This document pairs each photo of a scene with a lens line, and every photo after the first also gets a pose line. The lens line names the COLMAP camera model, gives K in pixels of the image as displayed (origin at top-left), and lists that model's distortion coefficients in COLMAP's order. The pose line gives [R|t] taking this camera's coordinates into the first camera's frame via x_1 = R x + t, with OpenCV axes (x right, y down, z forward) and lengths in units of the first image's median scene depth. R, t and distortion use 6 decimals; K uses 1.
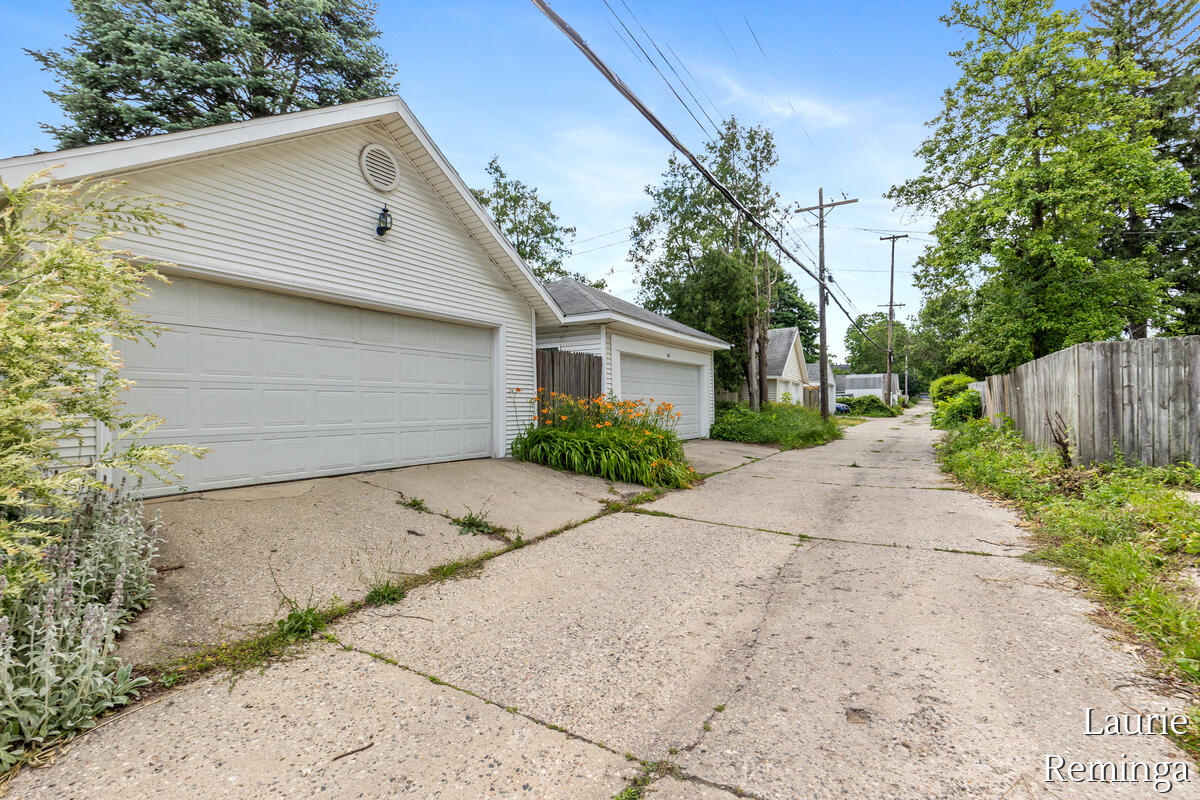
lens RADIAL K [[548.8, 0, 605.2], [0, 548.8, 410.7], [0, 0, 1]] dist [0.000203, 0.000305]
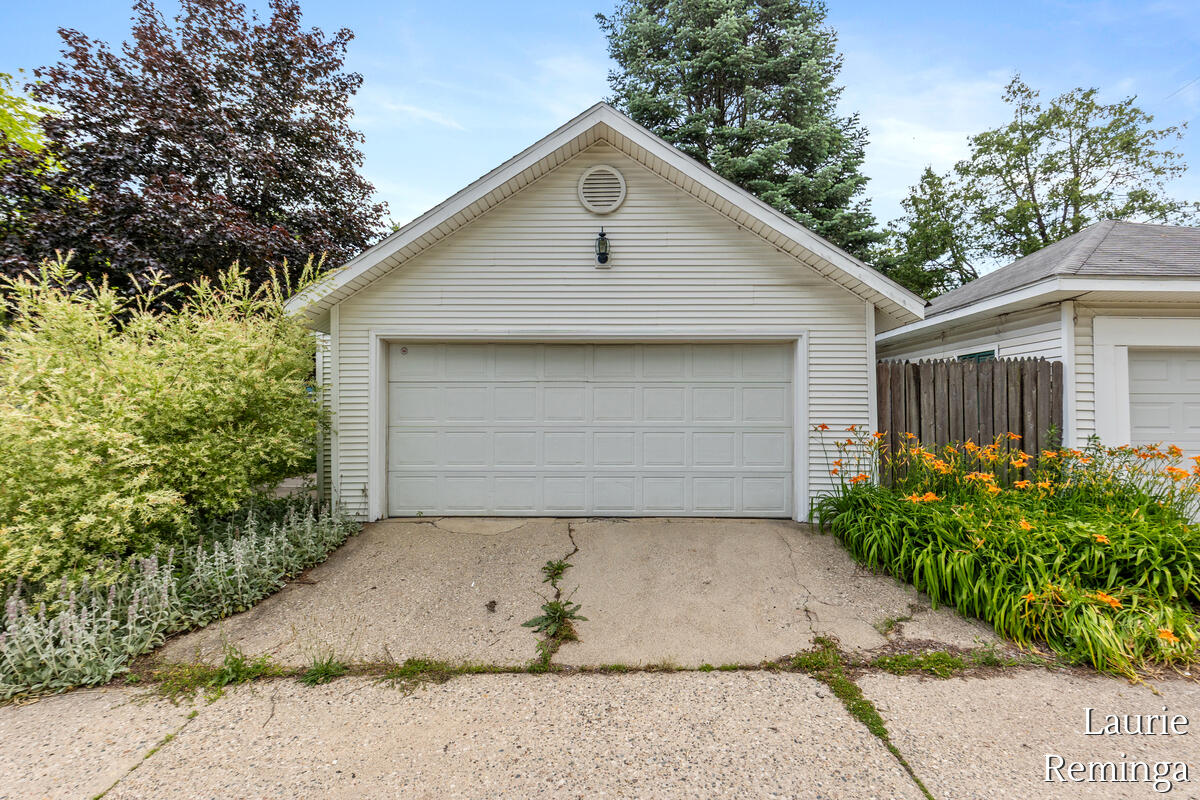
lens RADIAL K [[548.8, 0, 605.2], [0, 548.8, 410.7], [0, 0, 1]] dist [0.000203, 0.000305]
pose [[0.503309, 0.004302, -0.864096, 0.381665], [-0.011720, 0.999930, -0.001848, -0.069617], [0.864027, 0.011057, 0.503324, 0.537044]]
